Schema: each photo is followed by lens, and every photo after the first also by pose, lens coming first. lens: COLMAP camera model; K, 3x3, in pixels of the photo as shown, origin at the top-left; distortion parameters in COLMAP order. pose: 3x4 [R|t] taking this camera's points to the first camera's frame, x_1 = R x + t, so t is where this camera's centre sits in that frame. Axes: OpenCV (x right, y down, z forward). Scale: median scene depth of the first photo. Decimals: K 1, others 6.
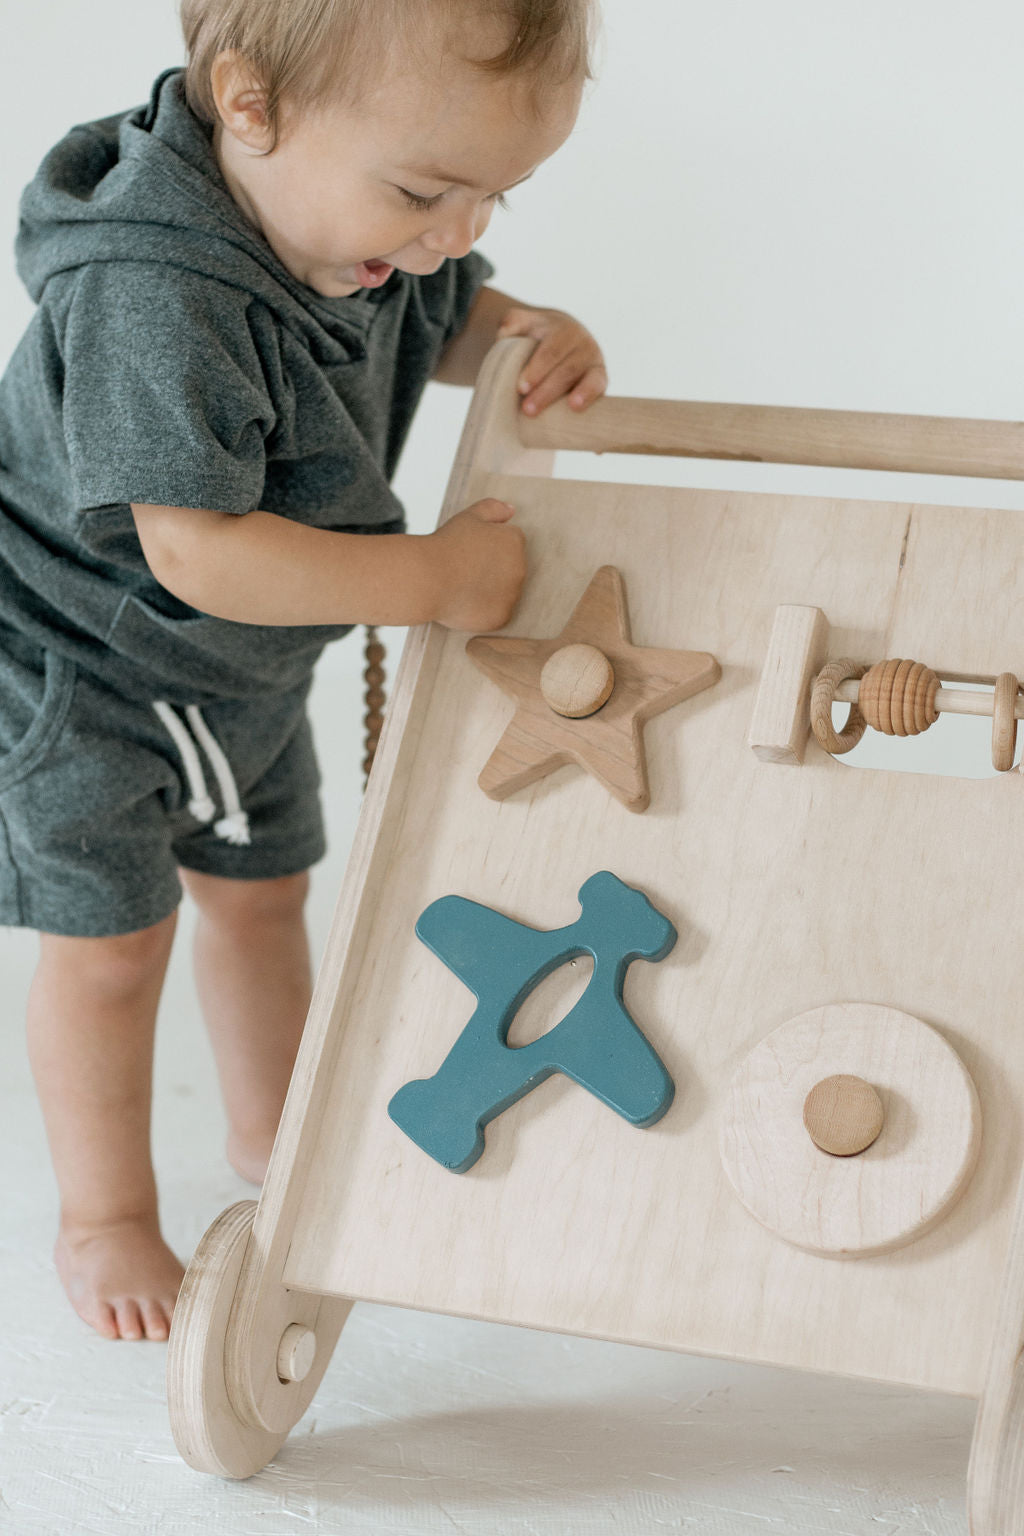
lens RADIAL K [[3687.0, 0, 512.0], [0, 3687.0, 768.0], [0, 0, 1]] dist [0.015261, -0.251671]
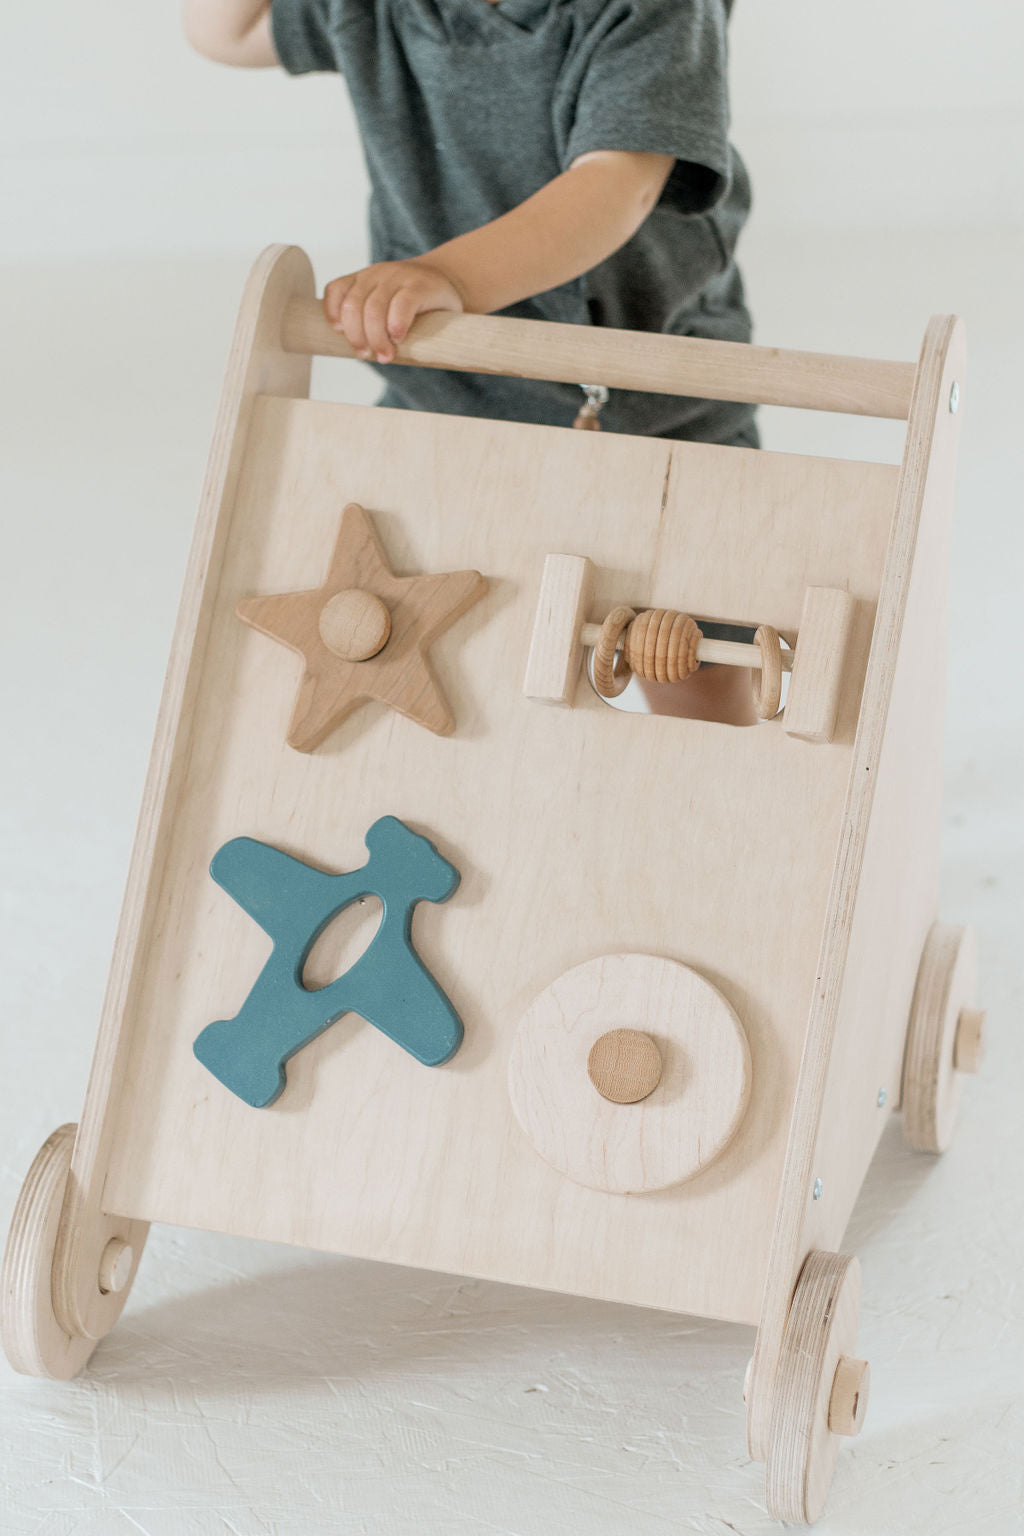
lens RADIAL K [[3687.0, 0, 512.0], [0, 3687.0, 768.0], [0, 0, 1]] dist [0.015261, -0.251671]
pose [[0.995055, -0.042077, 0.089977, -0.034477], [0.021423, 0.975437, 0.219233, -0.217448], [-0.096992, -0.216221, 0.971515, -0.022715]]
